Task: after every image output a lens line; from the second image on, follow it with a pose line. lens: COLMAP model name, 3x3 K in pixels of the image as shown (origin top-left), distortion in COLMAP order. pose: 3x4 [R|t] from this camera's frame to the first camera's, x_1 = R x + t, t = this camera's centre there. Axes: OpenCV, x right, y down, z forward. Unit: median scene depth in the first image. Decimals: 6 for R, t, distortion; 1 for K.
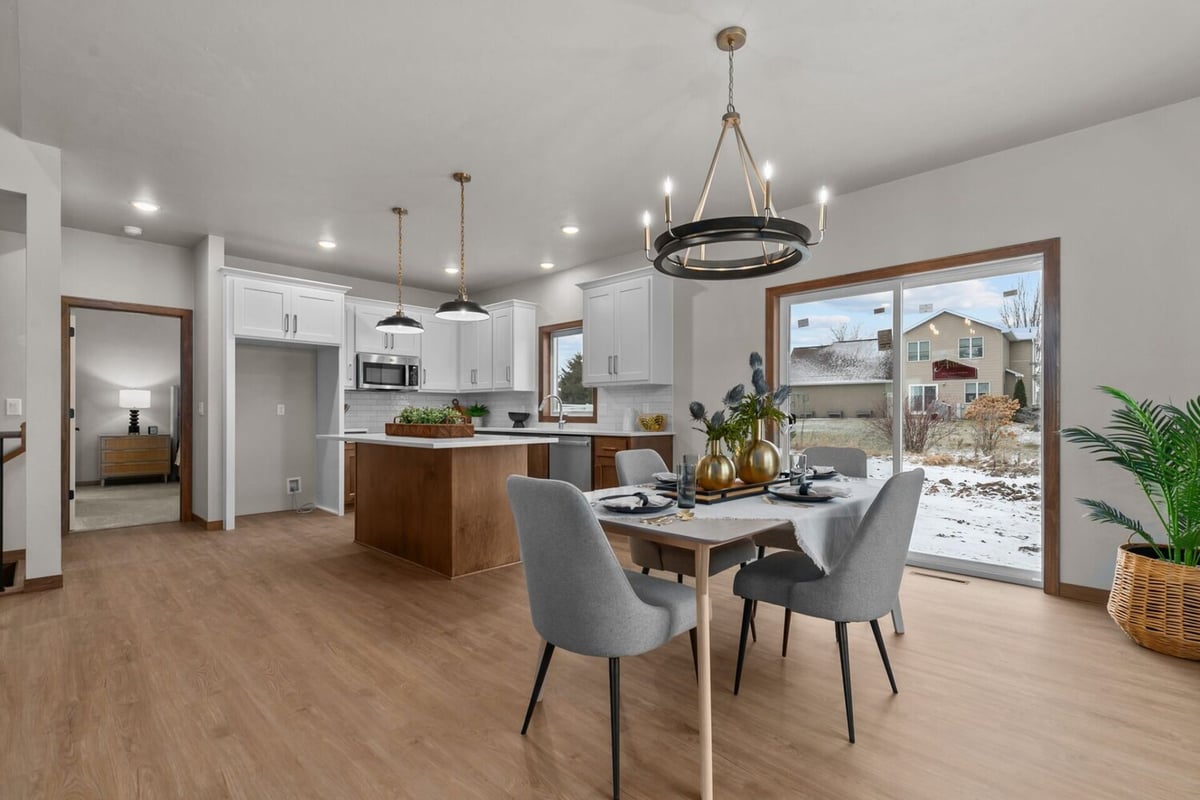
lens RADIAL K [[555.9, 0, 607.4], [0, 555.9, 417.2], [0, 0, 1]] dist [0.000169, -0.000107]
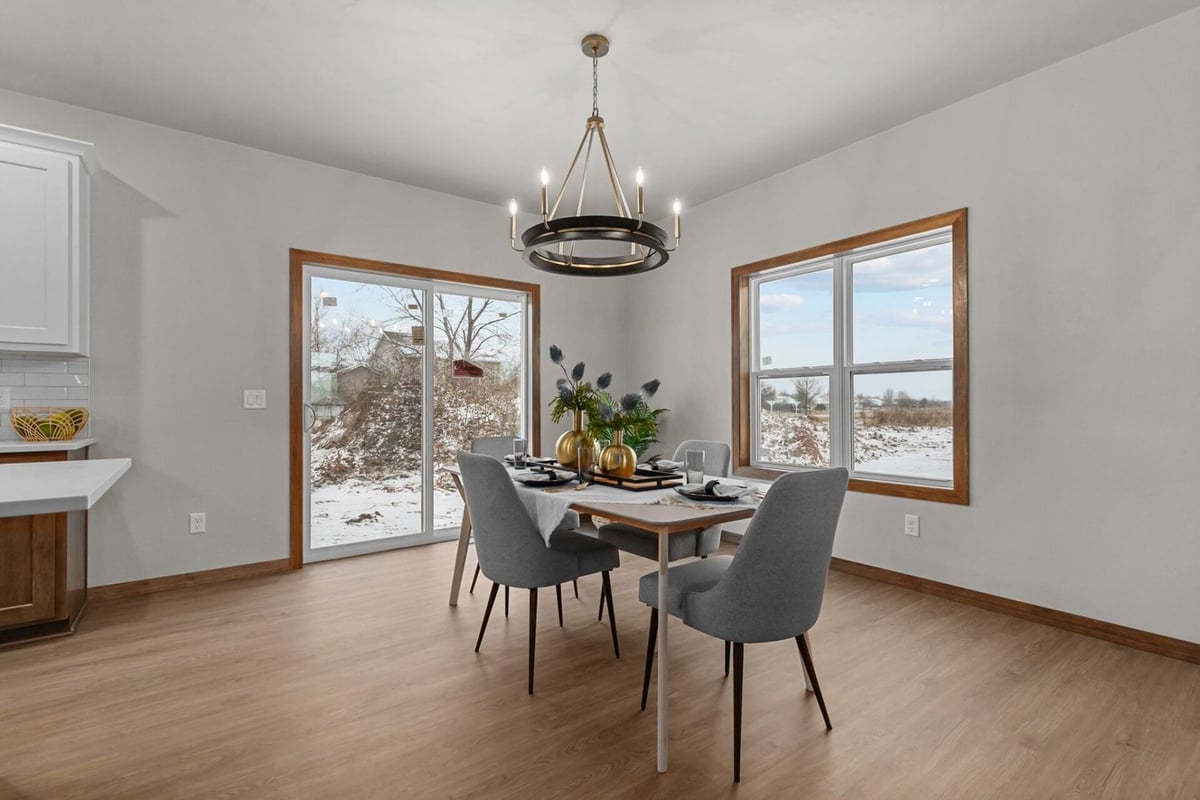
lens RADIAL K [[540.2, 0, 603.5], [0, 540.2, 405.6], [0, 0, 1]] dist [0.002221, 0.000289]
pose [[0.159254, 0.000415, 0.987238, -0.324396], [0.005559, 0.999984, -0.001317, -0.003692], [-0.987222, 0.005698, 0.159249, 0.348723]]
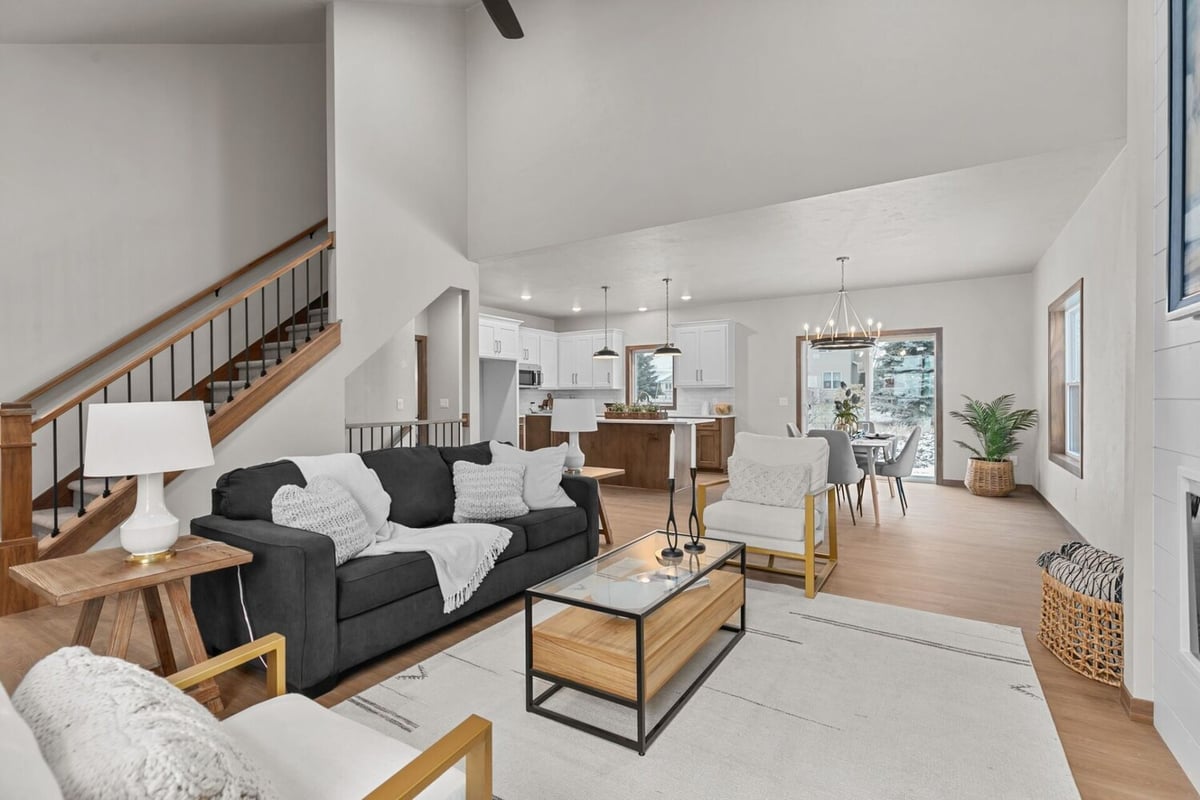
lens RADIAL K [[550.9, 0, 602.3], [0, 550.9, 408.4], [0, 0, 1]] dist [0.001321, 0.000032]
pose [[0.977974, -0.008128, 0.208568, -0.577546], [0.005470, 0.999896, 0.013315, -0.017097], [-0.208655, -0.011880, 0.977917, -0.517178]]
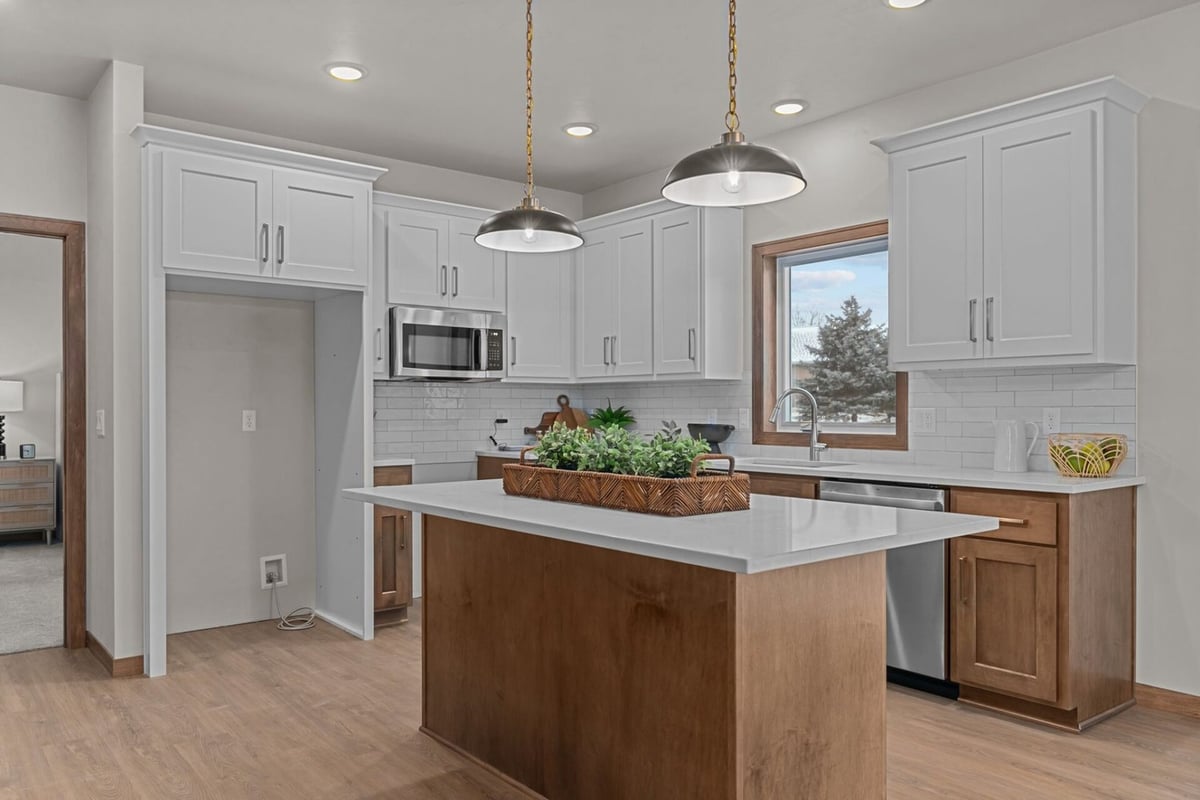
lens RADIAL K [[882.3, 0, 601.6], [0, 882.3, 417.0], [0, 0, 1]] dist [0.002038, -0.002737]
pose [[0.992249, -0.001046, -0.124258, -0.183339], [0.001568, 0.999990, 0.004100, -0.020726], [0.124253, -0.004263, 0.992241, 0.264447]]
